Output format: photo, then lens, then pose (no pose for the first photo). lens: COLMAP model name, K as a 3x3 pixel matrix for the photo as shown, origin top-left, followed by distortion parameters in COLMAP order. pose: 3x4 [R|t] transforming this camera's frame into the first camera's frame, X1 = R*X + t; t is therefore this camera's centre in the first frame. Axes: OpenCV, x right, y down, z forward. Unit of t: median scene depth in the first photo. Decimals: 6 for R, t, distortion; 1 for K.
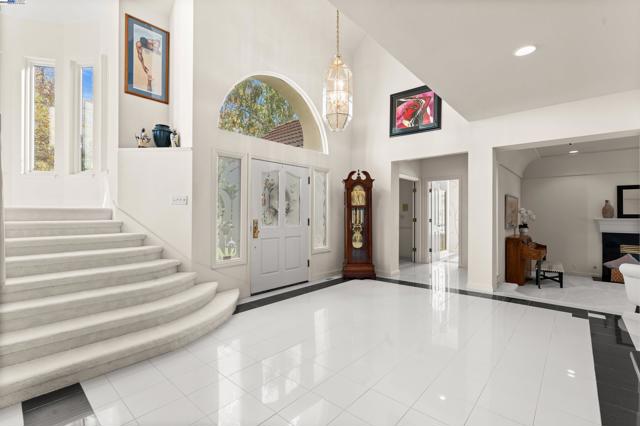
lens RADIAL K [[290.0, 0, 317.8], [0, 290.0, 212.5], [0, 0, 1]] dist [-0.012959, 0.005260]
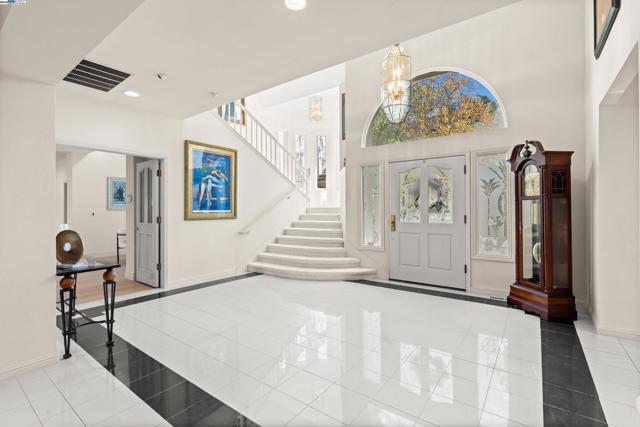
lens RADIAL K [[290.0, 0, 324.3], [0, 290.0, 210.8], [0, 0, 1]] dist [-0.012959, 0.005260]
pose [[0.105302, 0.000138, -0.994440, 0.902137], [0.006880, 0.999976, 0.000868, 0.005154], [0.994416, -0.006933, 0.105299, 0.607610]]
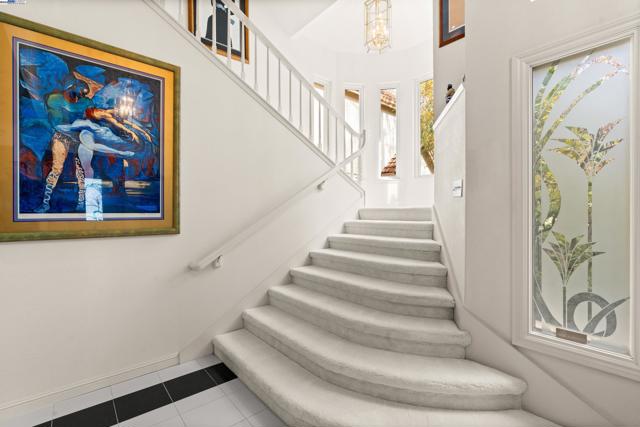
lens RADIAL K [[290.0, 0, 323.7], [0, 290.0, 213.4], [0, 0, 1]] dist [-0.012959, 0.005260]
pose [[-0.120360, 0.000855, -0.992730, 0.074913], [0.003777, 0.999993, 0.000404, 0.002013], [0.992723, -0.003701, -0.120363, 0.682366]]
